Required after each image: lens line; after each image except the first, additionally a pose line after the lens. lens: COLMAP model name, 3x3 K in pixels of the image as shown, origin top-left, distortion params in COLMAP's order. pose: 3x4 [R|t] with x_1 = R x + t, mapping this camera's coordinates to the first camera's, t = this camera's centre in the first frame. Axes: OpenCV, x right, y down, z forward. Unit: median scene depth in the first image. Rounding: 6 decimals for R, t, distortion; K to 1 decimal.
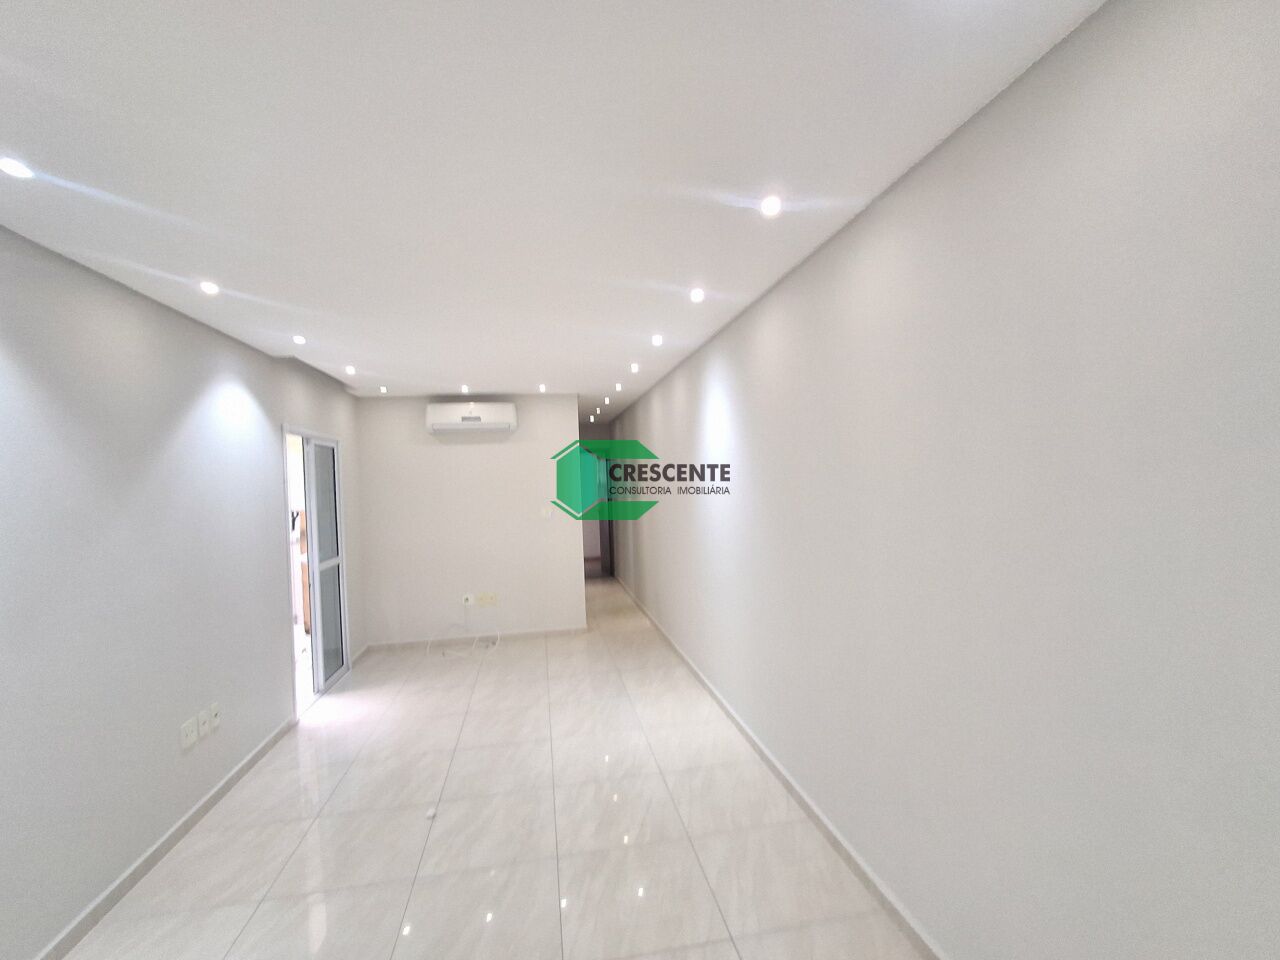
lens RADIAL K [[575.8, 0, 637.5], [0, 575.8, 479.7], [0, 0, 1]] dist [-0.000150, -0.001508]
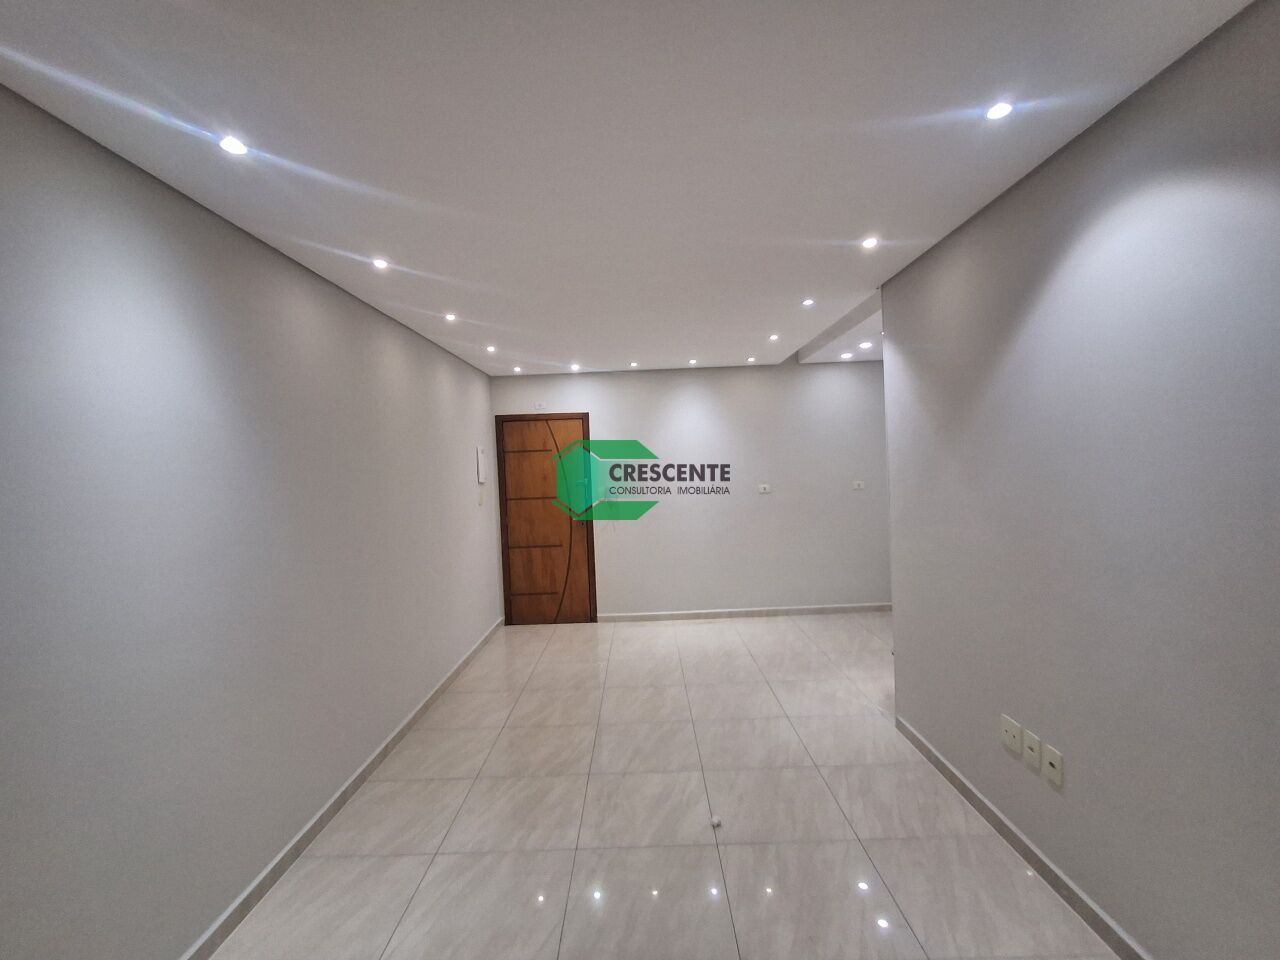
lens RADIAL K [[575.8, 0, 641.8], [0, 575.8, 480.5], [0, 0, 1]] dist [-0.000150, -0.001508]
pose [[-0.981032, 0.076118, 0.178278, -0.446431], [0.080057, 0.996677, 0.014997, 0.032982], [-0.176544, 0.028984, -0.983866, 1.888537]]
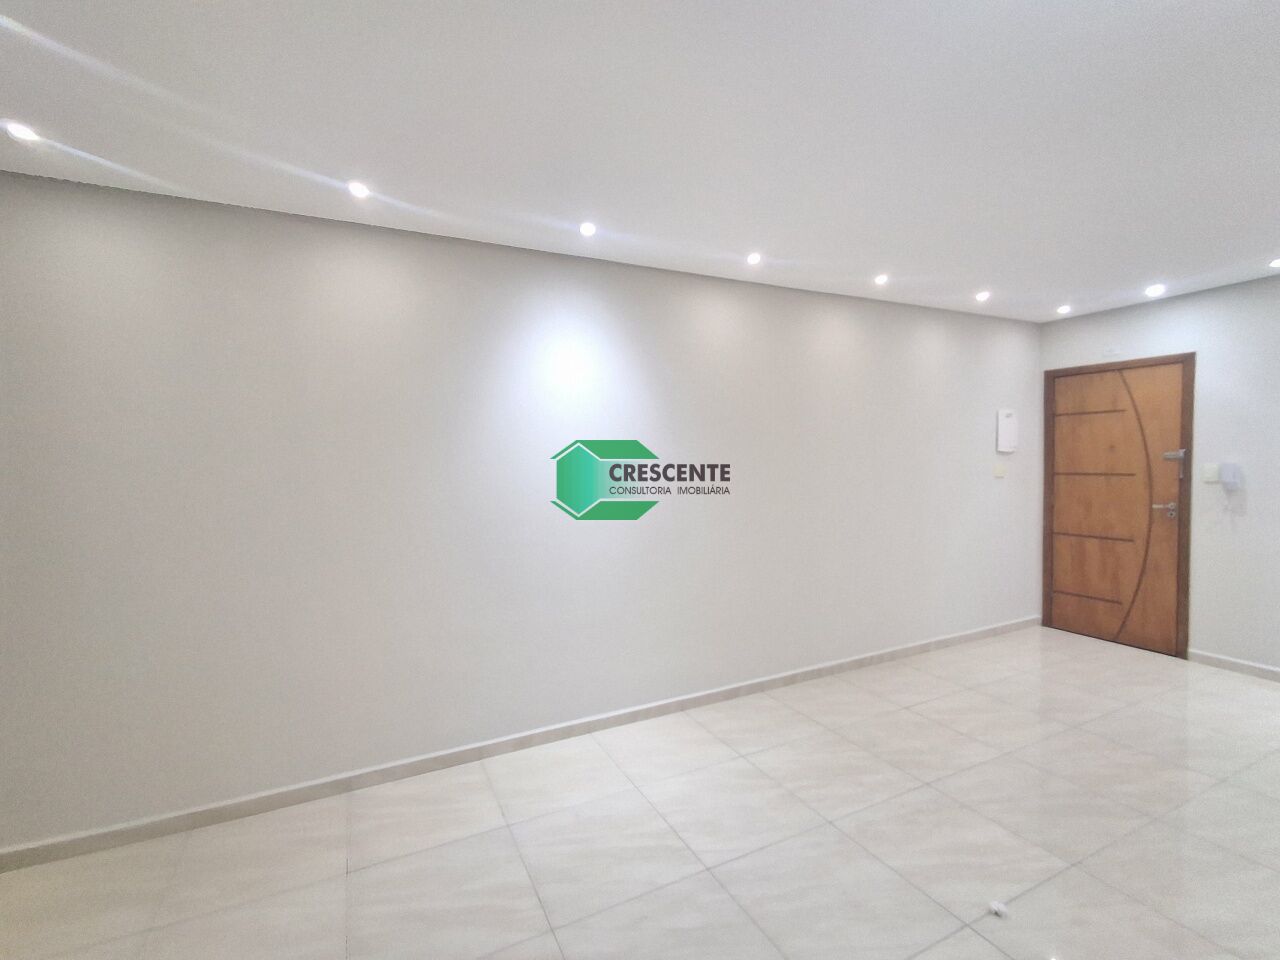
lens RADIAL K [[575.8, 0, 634.3], [0, 575.8, 478.8], [0, 0, 1]] dist [-0.000150, -0.001508]
pose [[-0.275784, 0.013950, 0.961118, -0.886993], [0.031685, 0.999483, -0.005415, 0.079509], [-0.960697, 0.028960, -0.276084, 1.573417]]
